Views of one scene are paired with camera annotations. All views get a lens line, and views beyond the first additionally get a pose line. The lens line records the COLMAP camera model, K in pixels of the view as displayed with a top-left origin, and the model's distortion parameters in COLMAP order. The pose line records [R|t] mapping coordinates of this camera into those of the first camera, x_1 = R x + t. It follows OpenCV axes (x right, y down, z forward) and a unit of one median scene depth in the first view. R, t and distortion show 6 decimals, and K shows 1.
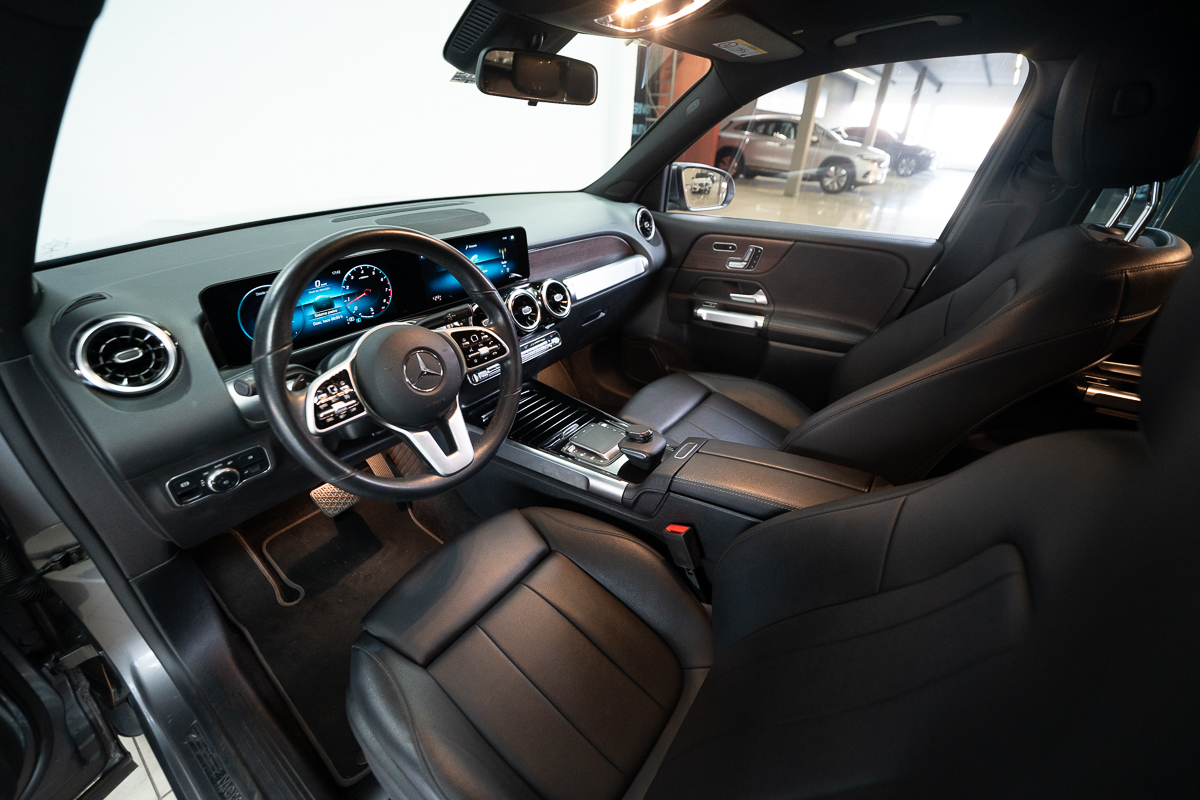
lens RADIAL K [[483.4, 0, 600.7], [0, 483.4, 401.2], [0, 0, 1]] dist [-0.031830, 0.003683]
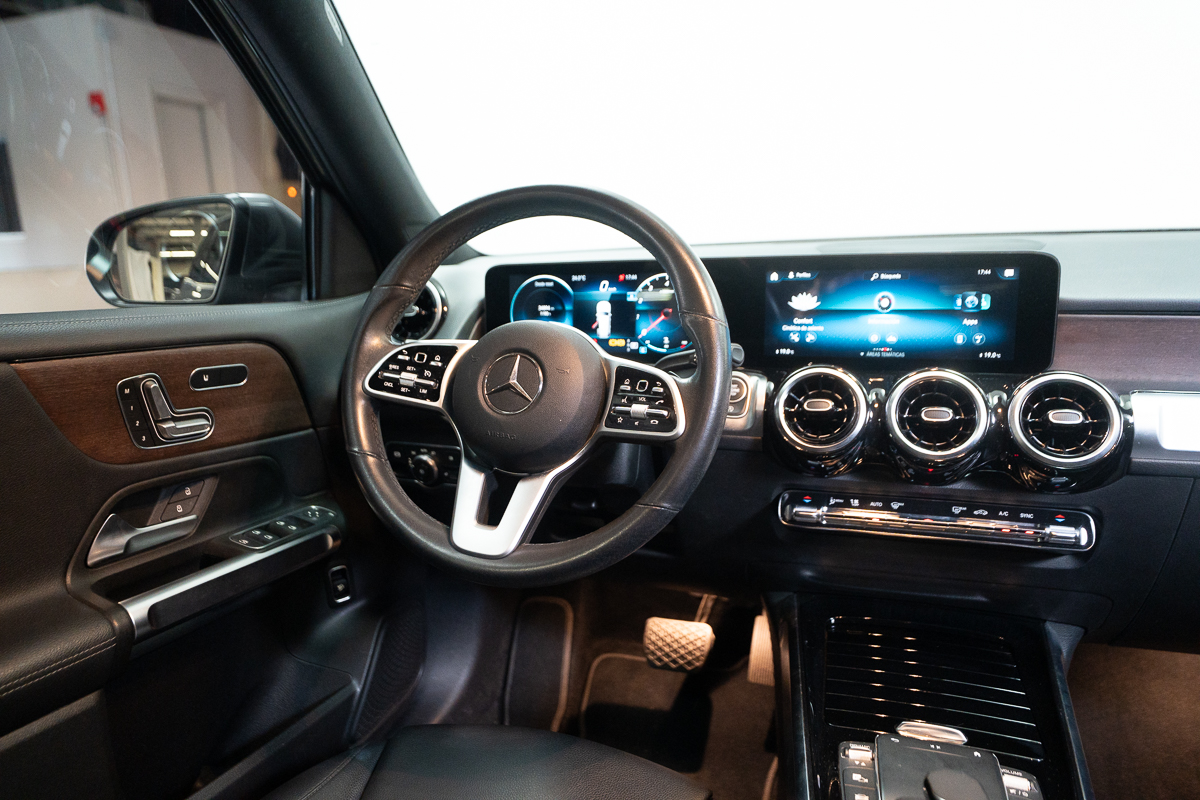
lens RADIAL K [[771.7, 0, 603.2], [0, 771.7, 398.4], [0, 0, 1]] dist [0.024055, -0.011447]
pose [[0.304303, 0.145649, -0.941375, 0.473907], [-0.444195, 0.895916, -0.004972, -0.070024], [0.842669, 0.419667, 0.337326, 0.557943]]
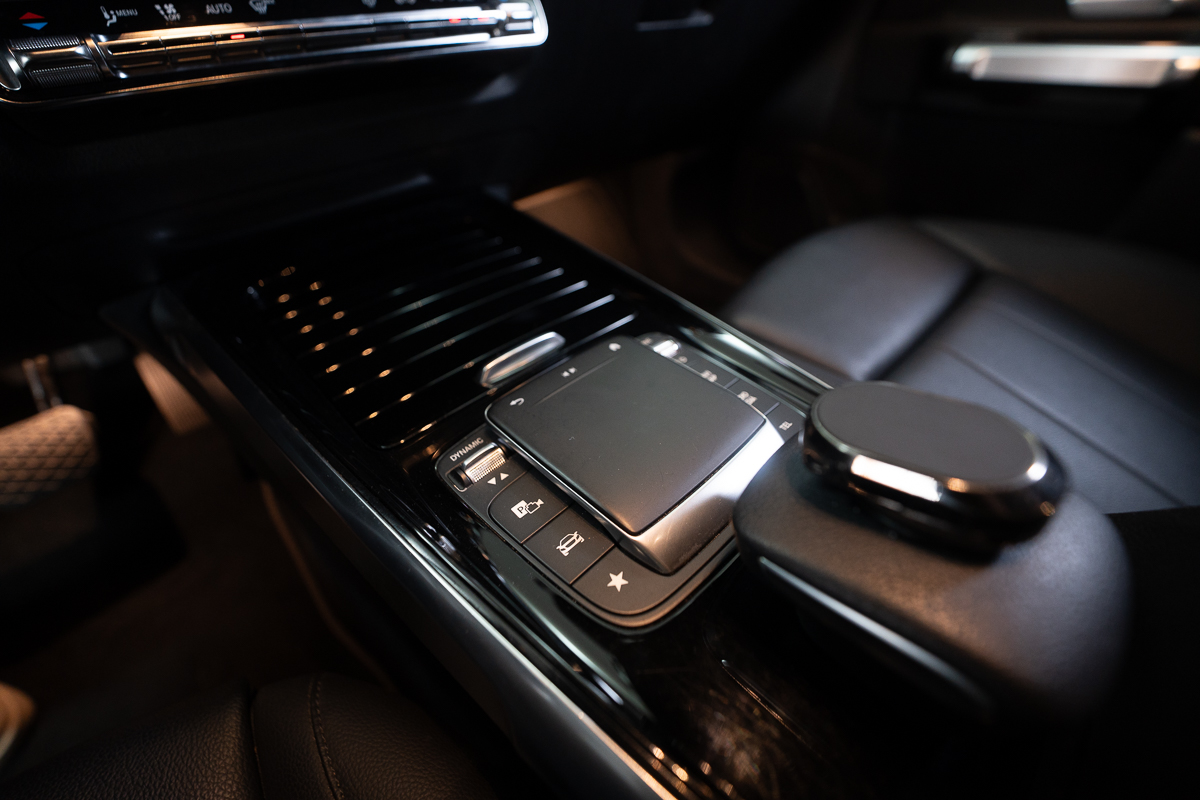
lens RADIAL K [[483.4, 0, 591.4], [0, 483.4, 400.6], [0, 0, 1]] dist [-0.031830, 0.003683]
pose [[0.980117, 0.101161, -0.170697, 0.015704], [-0.064013, 0.975485, 0.210551, 0.033041], [0.187812, -0.195438, 0.962565, 0.924840]]
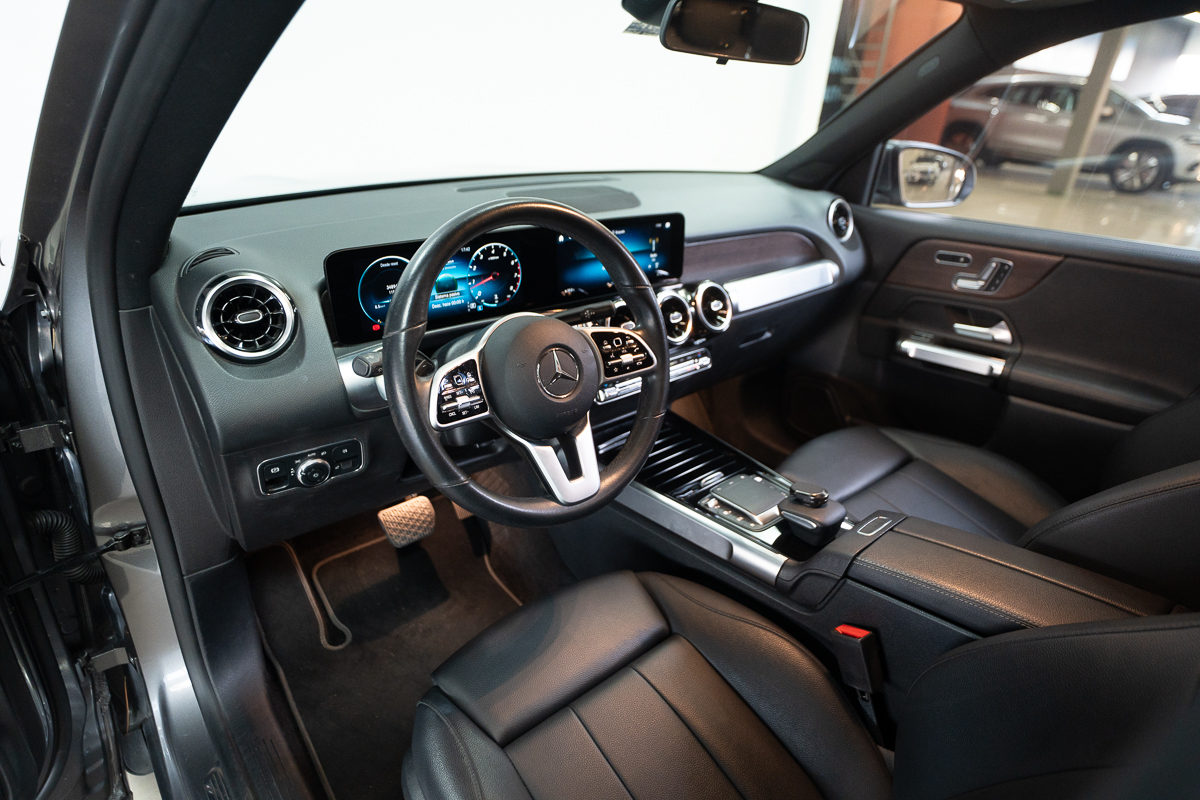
lens RADIAL K [[668.2, 0, 603.5], [0, 668.2, 401.6], [0, 0, 1]] dist [0.003265, 0.001770]
pose [[0.973797, 0.115943, -0.195645, -0.045139], [-0.131307, 0.989045, -0.067436, 0.038917], [0.185683, 0.091358, 0.978353, -0.075536]]
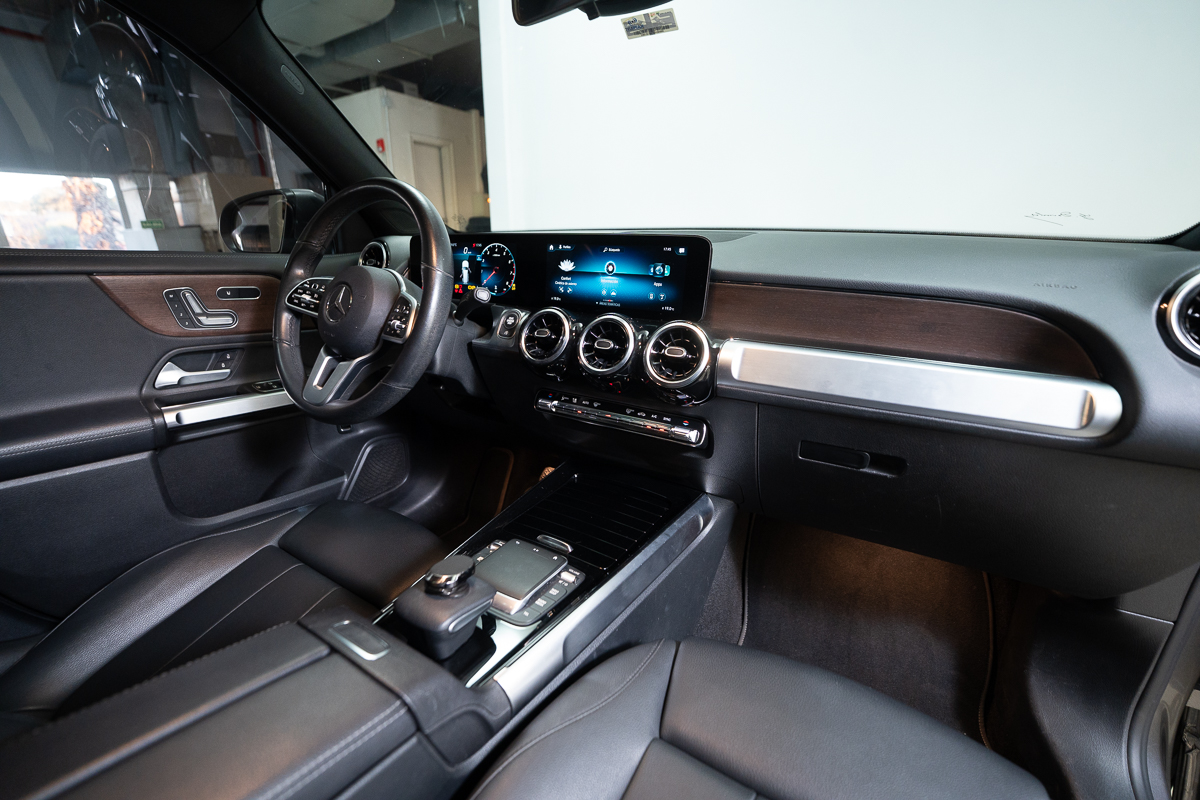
lens RADIAL K [[483.4, 0, 608.1], [0, 483.4, 397.2], [0, 0, 1]] dist [-0.031830, 0.003683]
pose [[0.100611, 0.275034, -0.956156, 0.555742], [-0.507515, 0.840784, 0.188445, -0.287896], [0.855749, 0.466304, 0.224176, 1.006068]]
